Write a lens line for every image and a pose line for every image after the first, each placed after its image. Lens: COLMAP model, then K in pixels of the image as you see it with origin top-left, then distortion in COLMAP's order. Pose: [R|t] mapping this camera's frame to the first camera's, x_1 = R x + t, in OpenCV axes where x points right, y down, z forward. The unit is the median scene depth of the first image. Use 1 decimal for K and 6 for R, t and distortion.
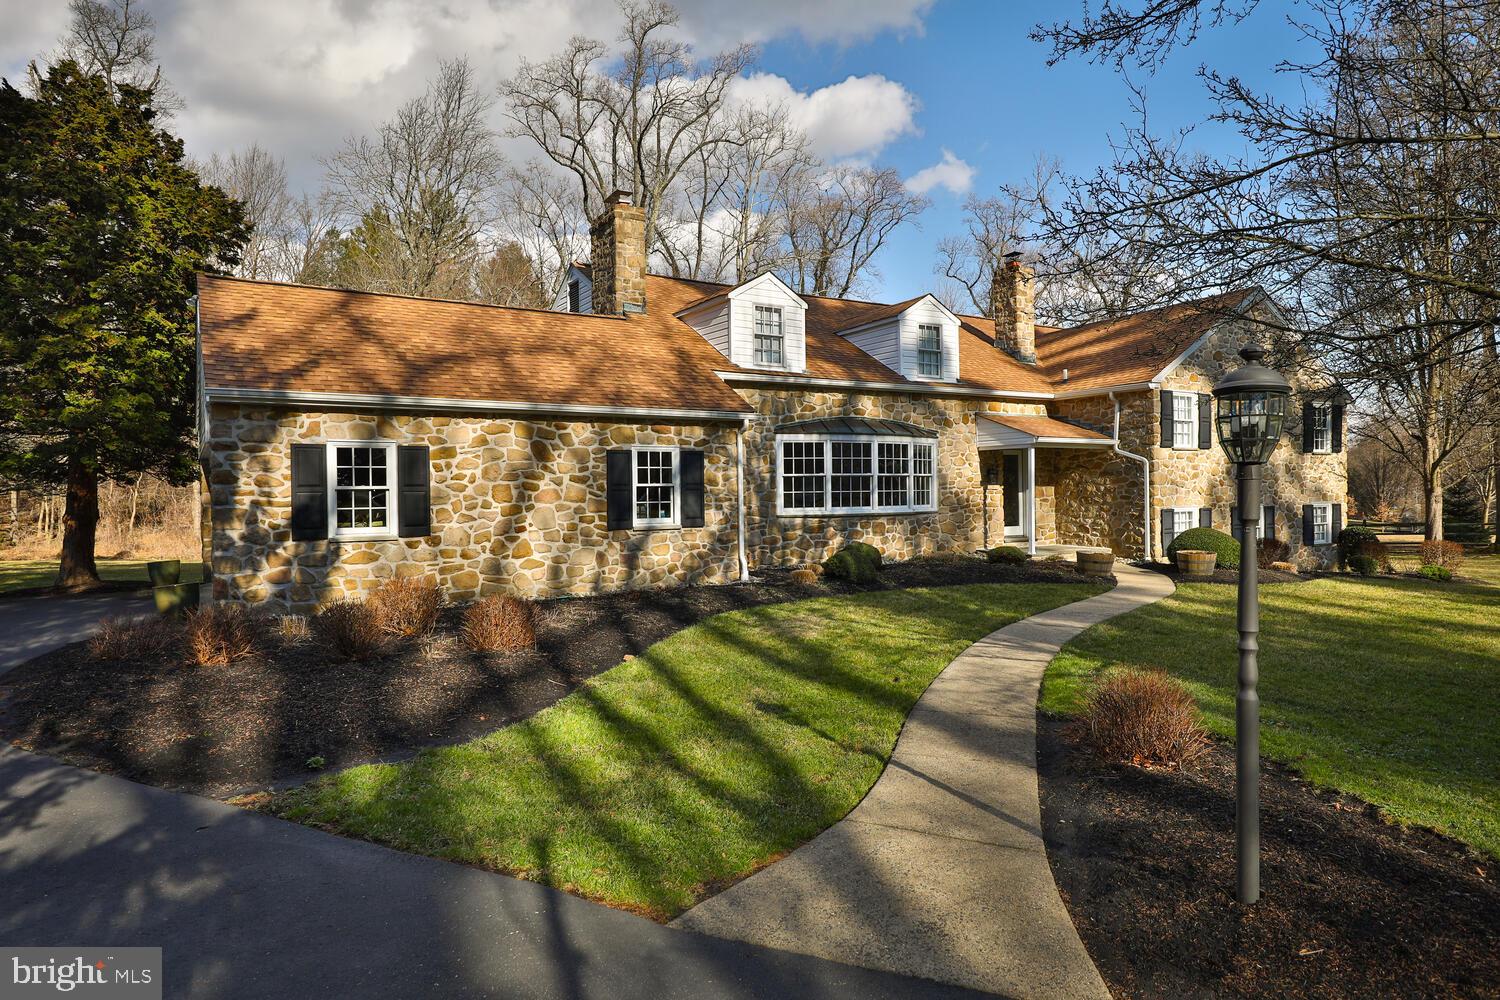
lens RADIAL K [[823.5, 0, 755.5], [0, 823.5, 496.2], [0, 0, 1]] dist [0.006644, 0.001449]
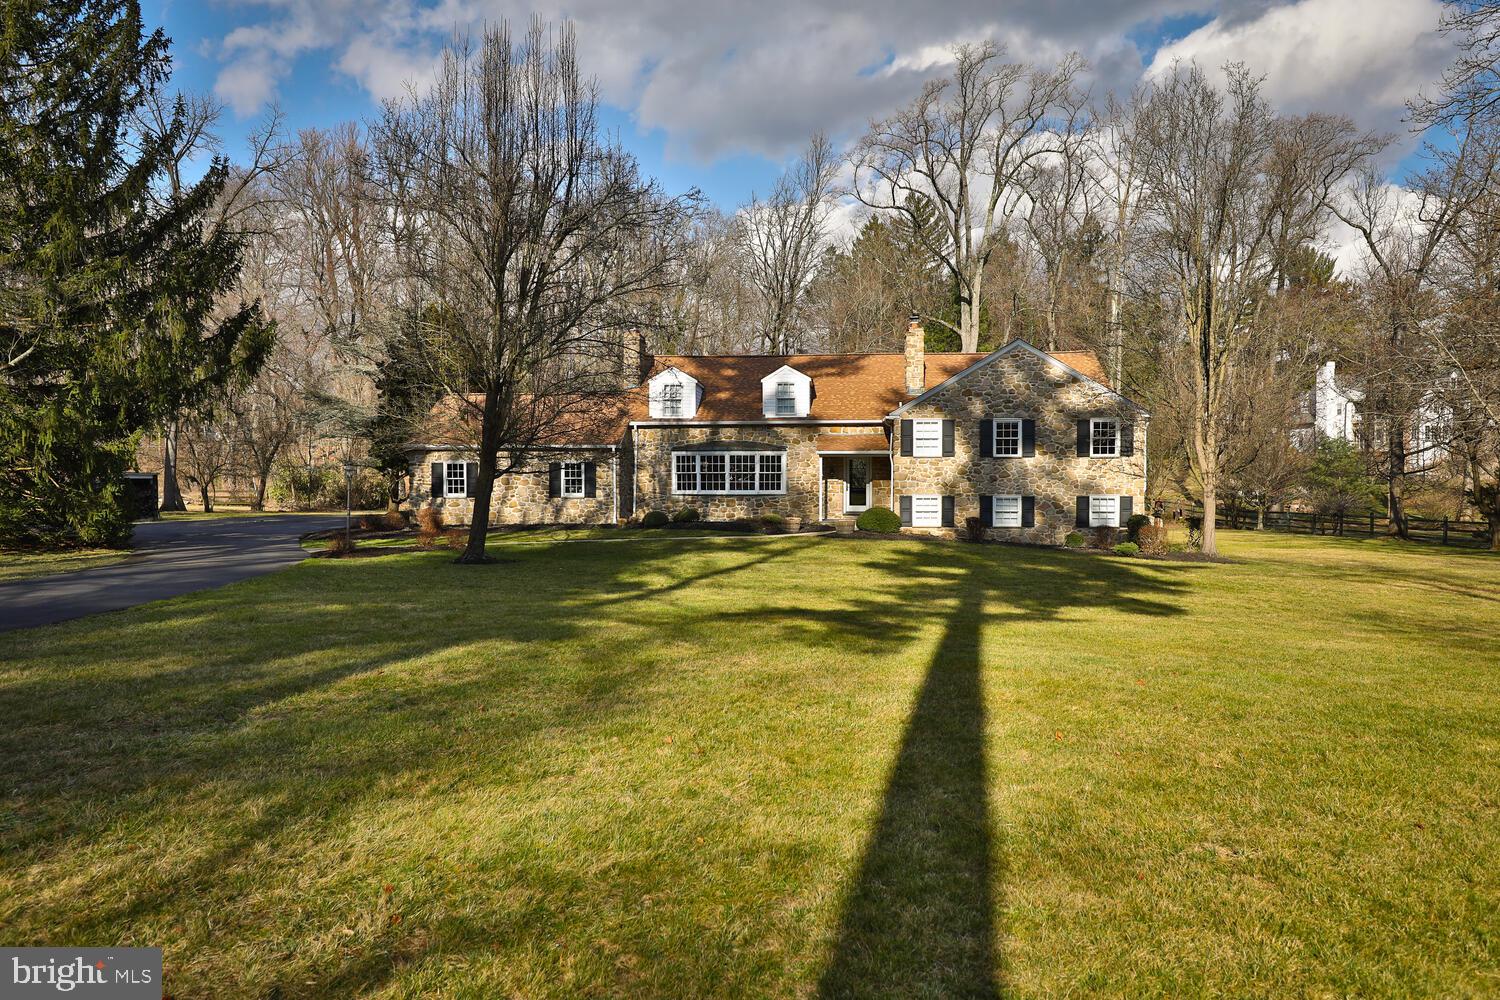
lens RADIAL K [[775.9, 0, 767.2], [0, 775.9, 484.5], [0, 0, 1]] dist [0.001281, -0.000119]
pose [[0.841170, 0.017289, -0.540495, 1.181546], [-0.012163, 0.999841, 0.013052, -0.024806], [0.540634, -0.004404, 0.841246, -0.394970]]
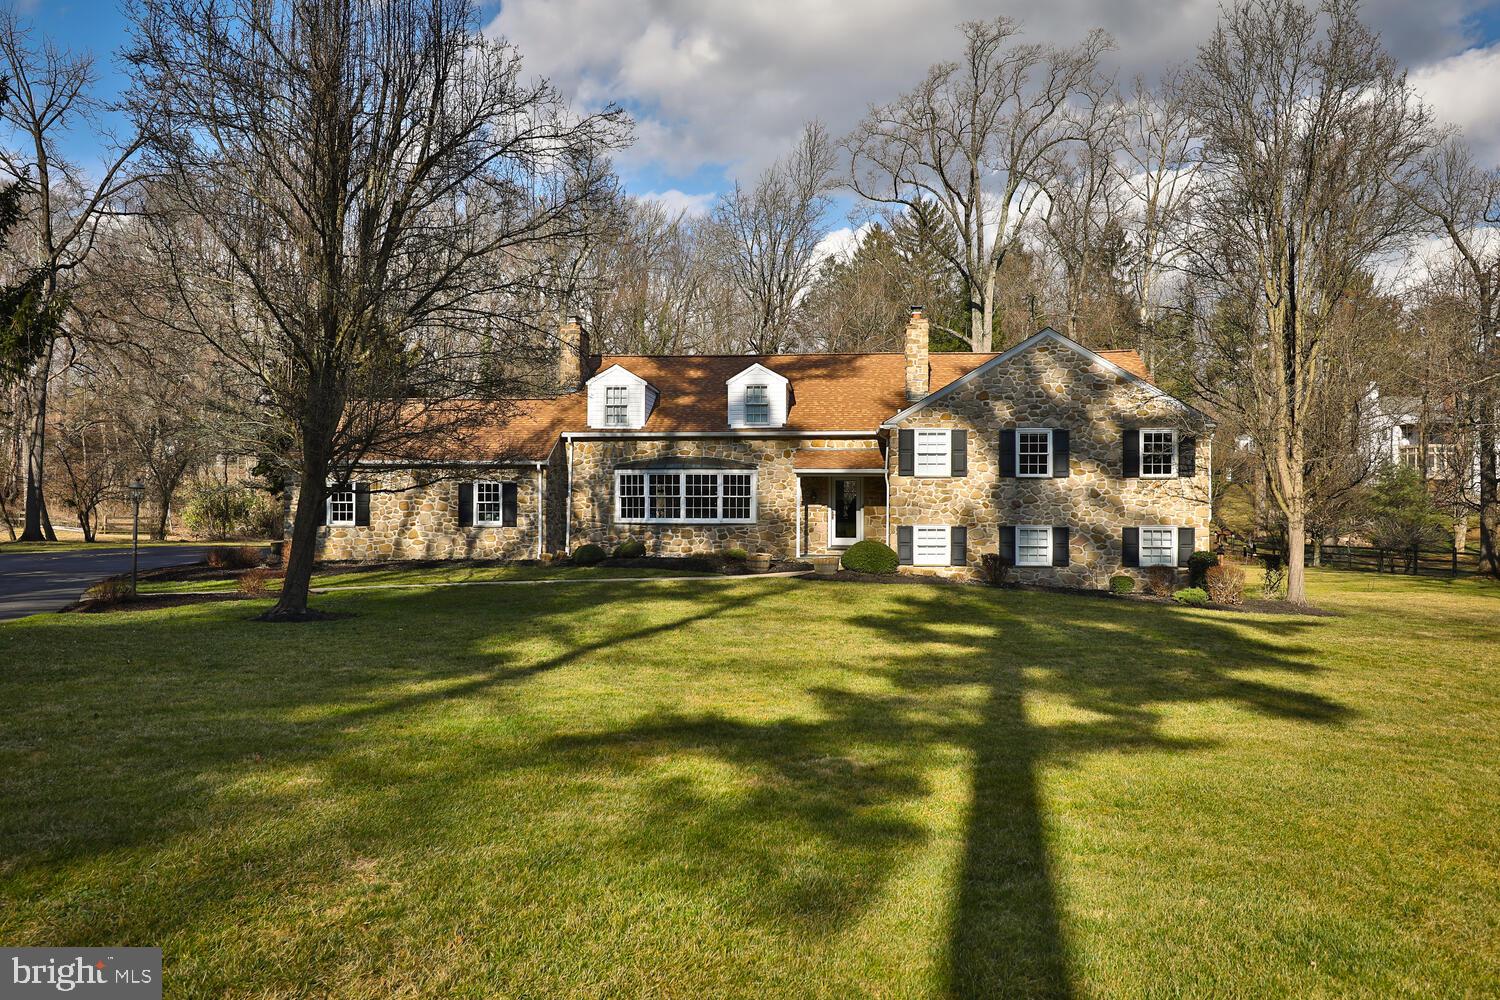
lens RADIAL K [[823.5, 0, 755.5], [0, 823.5, 496.2], [0, 0, 1]] dist [0.006644, 0.001449]
pose [[0.835250, 0.009102, -0.549796, 1.087905], [-0.015515, 0.999855, -0.007018, -0.019102], [0.549652, 0.014391, 0.835270, -0.142145]]
